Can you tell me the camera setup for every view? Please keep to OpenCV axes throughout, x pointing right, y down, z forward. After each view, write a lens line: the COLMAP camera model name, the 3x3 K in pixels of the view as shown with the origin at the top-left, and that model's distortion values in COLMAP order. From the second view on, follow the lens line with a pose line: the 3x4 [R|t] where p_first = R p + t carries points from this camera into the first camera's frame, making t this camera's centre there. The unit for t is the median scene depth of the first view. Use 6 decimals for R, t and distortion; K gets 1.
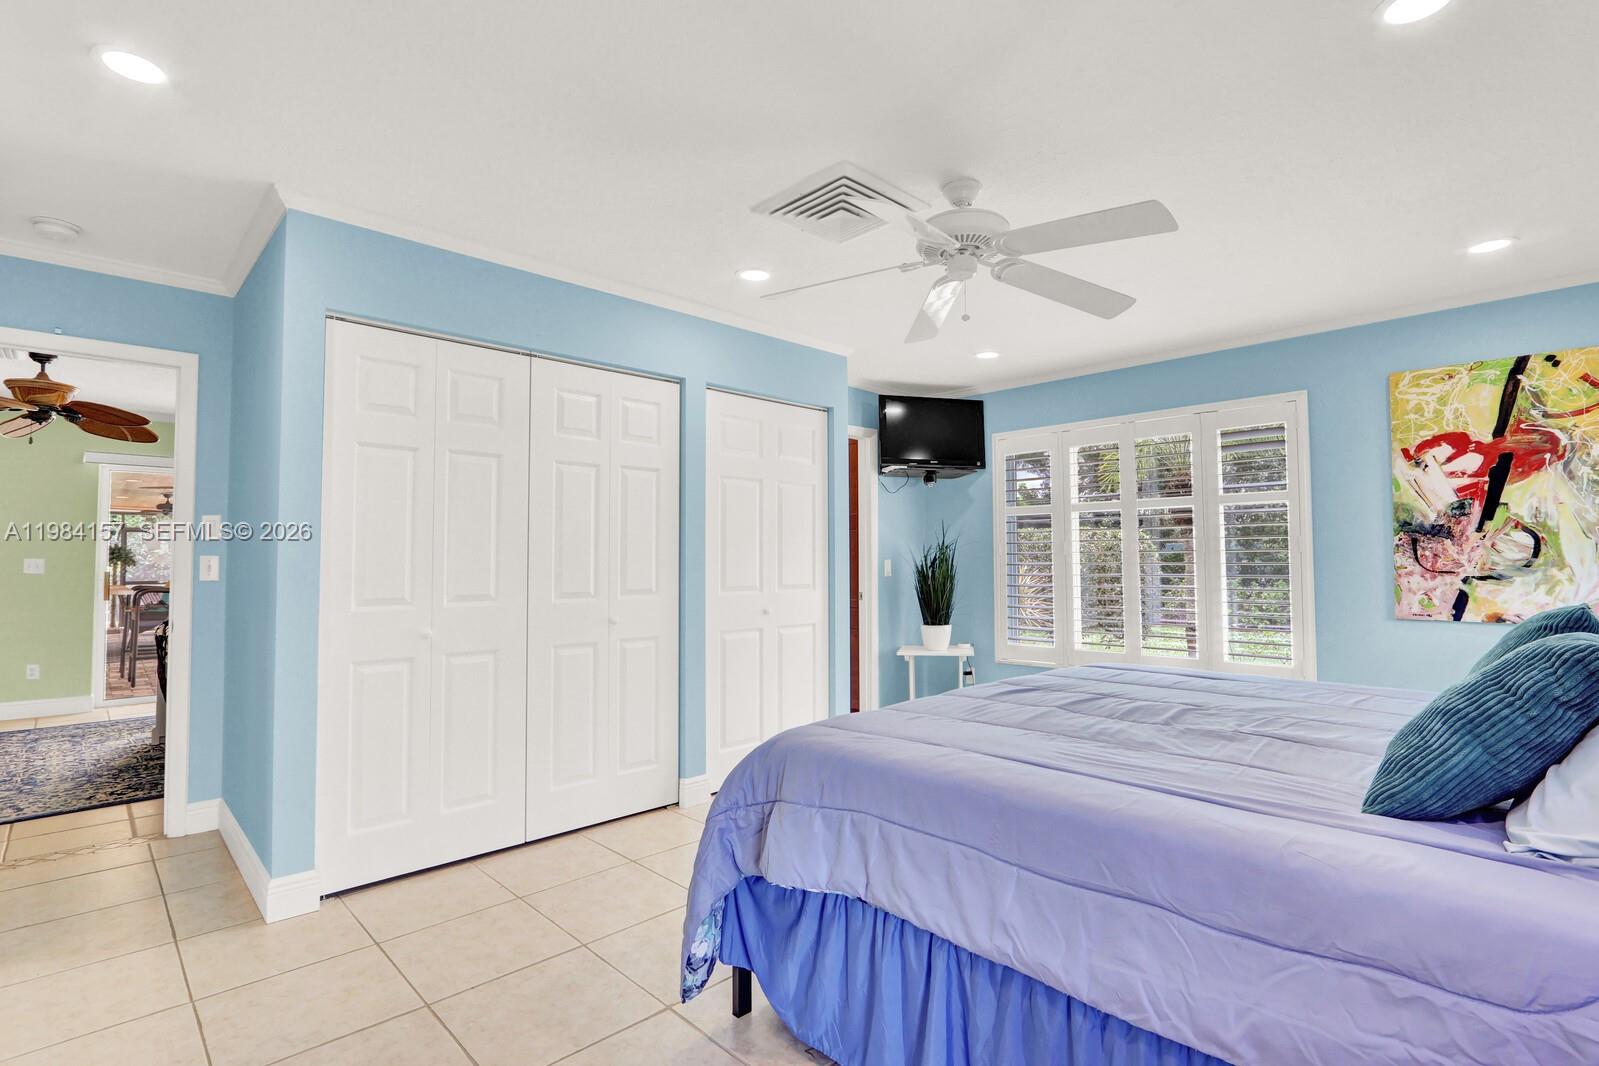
lens RADIAL K [[740.1, 0, 797.9], [0, 740.1, 536.3], [0, 0, 1]] dist [-0.013717, 0.000768]
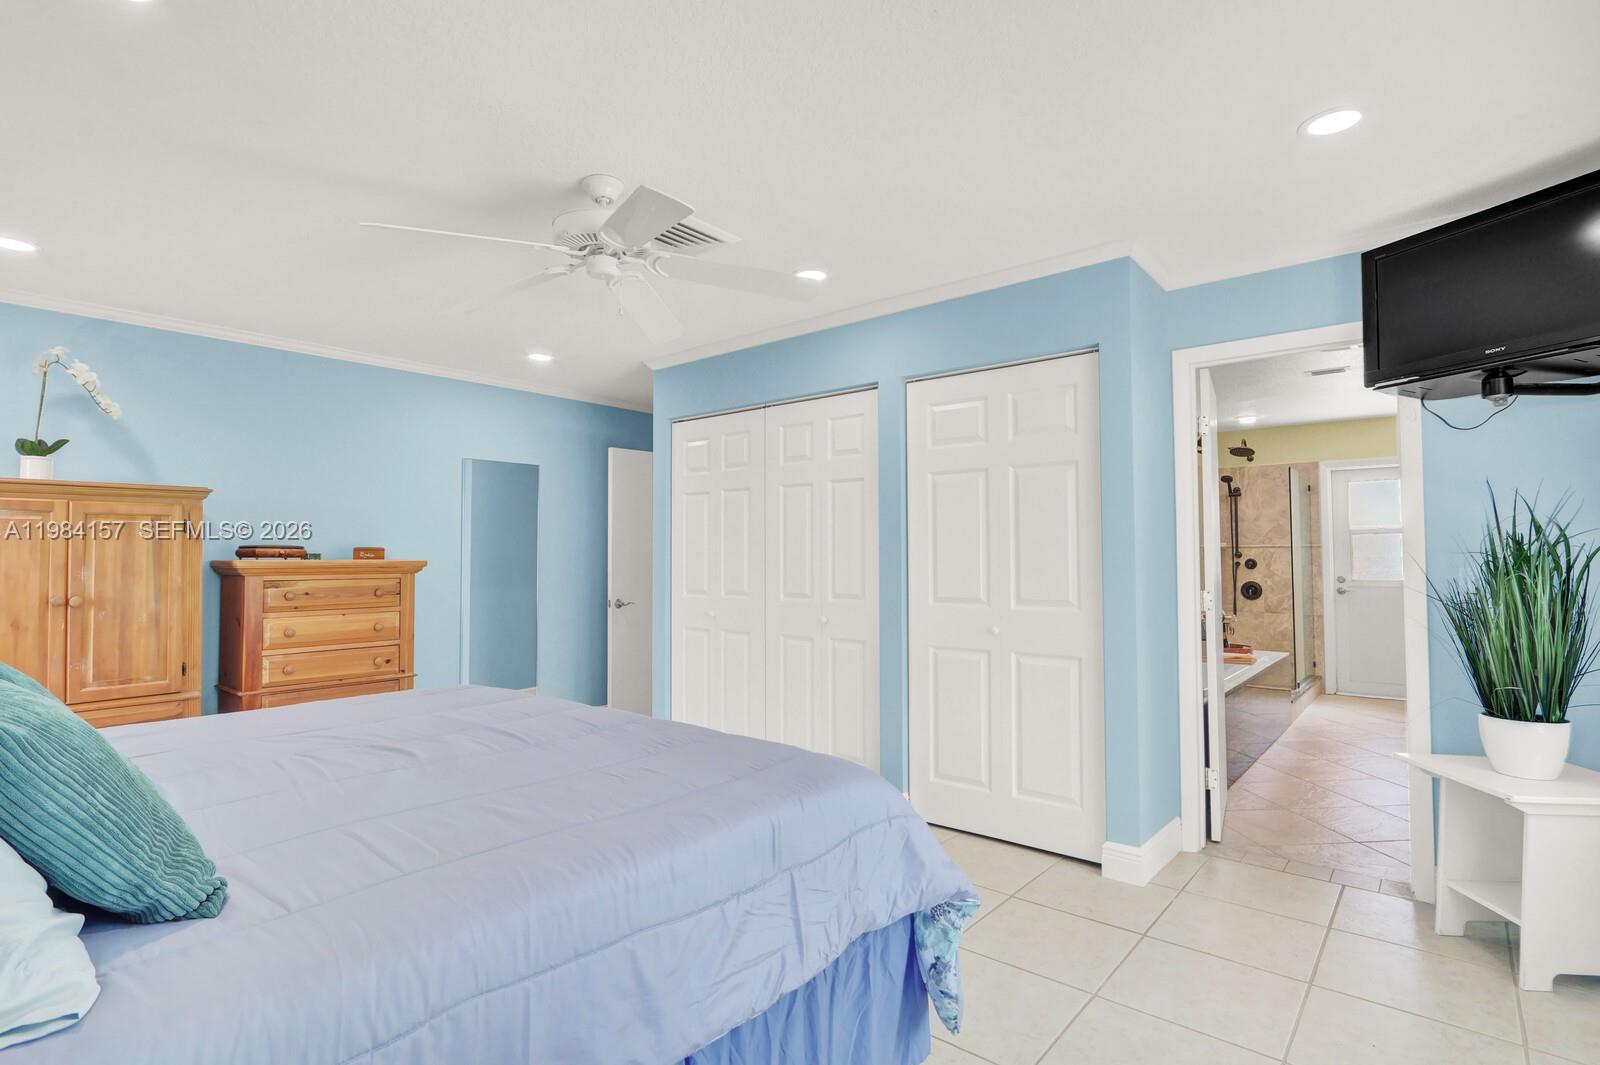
lens RADIAL K [[740.6, 0, 798.4], [0, 740.6, 535.8], [0, 0, 1]] dist [-0.013717, 0.000768]
pose [[0.157253, -0.034095, -0.986970, 0.786054], [0.027786, 0.999161, -0.030089, 0.017224], [0.987167, -0.022693, 0.158068, 0.724564]]
